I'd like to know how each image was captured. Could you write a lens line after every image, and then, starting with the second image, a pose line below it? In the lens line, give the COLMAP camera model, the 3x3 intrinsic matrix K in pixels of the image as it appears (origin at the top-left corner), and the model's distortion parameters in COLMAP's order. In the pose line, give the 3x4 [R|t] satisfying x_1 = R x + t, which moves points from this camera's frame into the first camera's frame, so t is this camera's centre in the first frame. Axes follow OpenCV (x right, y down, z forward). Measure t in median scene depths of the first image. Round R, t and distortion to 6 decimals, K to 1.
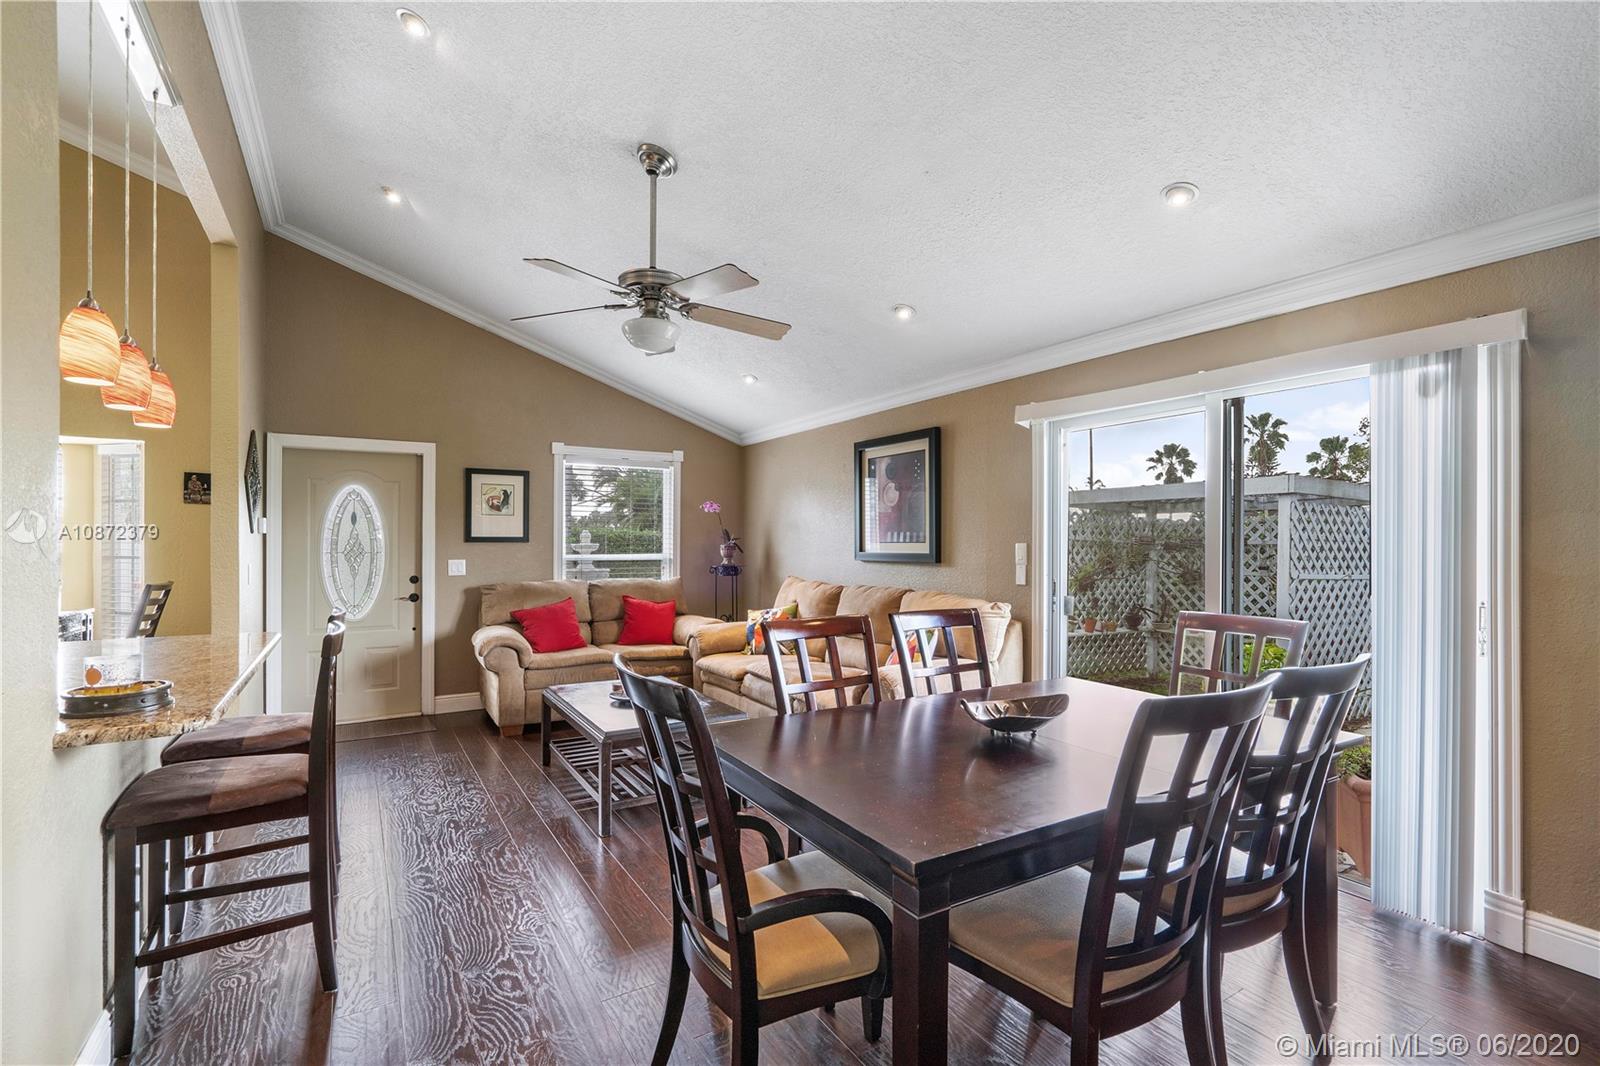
lens RADIAL K [[732.7, 0, 794.7], [0, 732.7, 557.5], [0, 0, 1]] dist [0.000551, -0.000332]
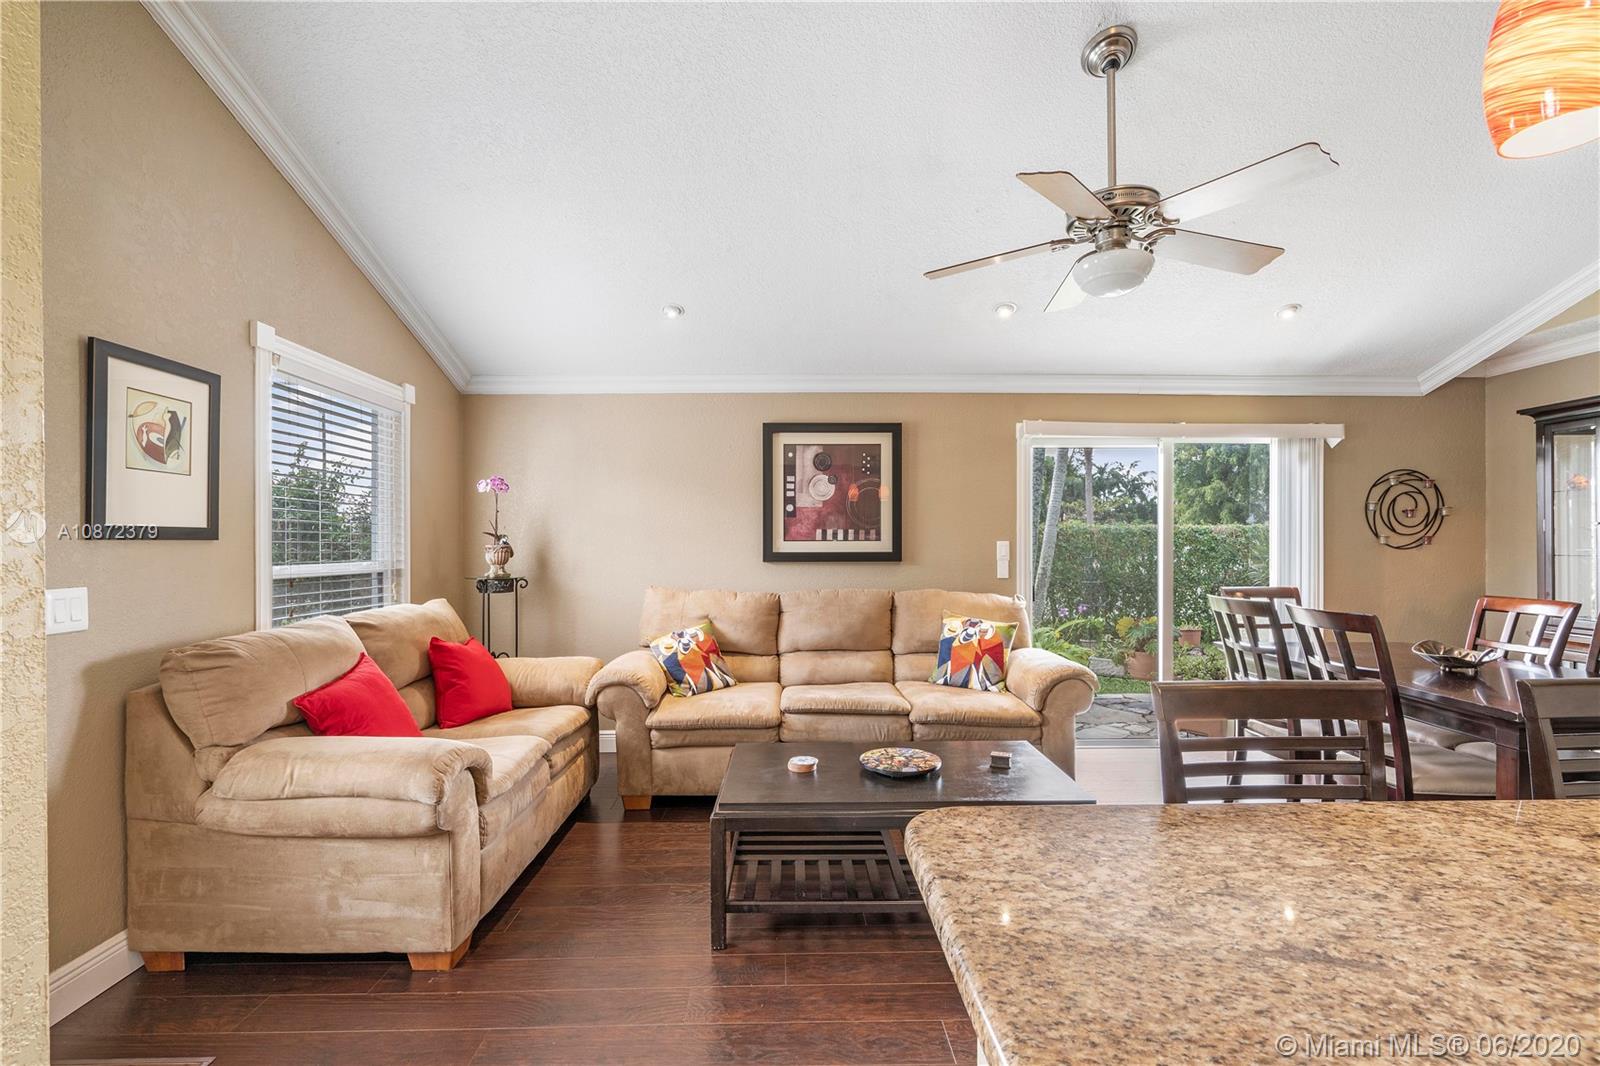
lens RADIAL K [[732.7, 0, 794.7], [0, 732.7, 557.5], [0, 0, 1]] dist [0.000551, -0.000332]
pose [[0.494566, -0.019828, 0.868914, -0.661956], [0.018449, 0.999754, 0.012313, -0.010766], [-0.868944, 0.009941, 0.494810, 0.567458]]
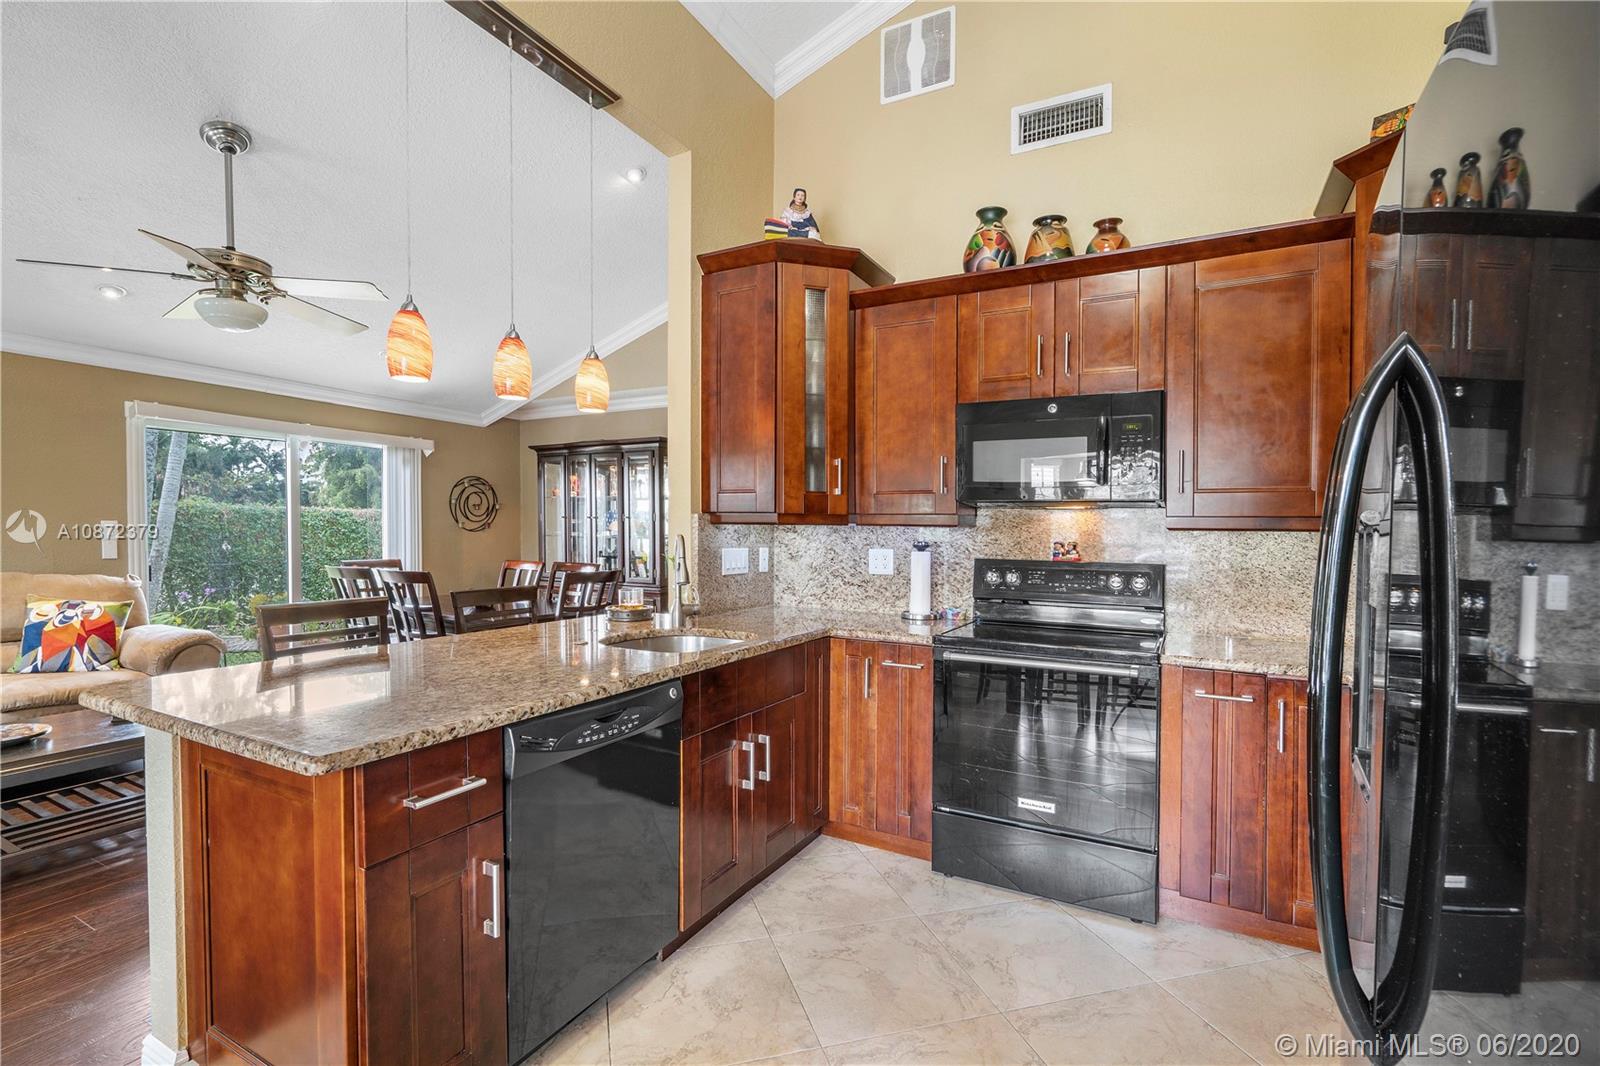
lens RADIAL K [[723.5, 0, 800.3], [0, 723.5, 547.1], [0, 0, 1]] dist [-0.010894, 0.006084]
pose [[-0.516781, -0.028542, 0.855642, -0.908294], [0.002792, 0.999383, 0.035023, -0.011428], [-0.856113, 0.020488, -0.516382, 0.529726]]
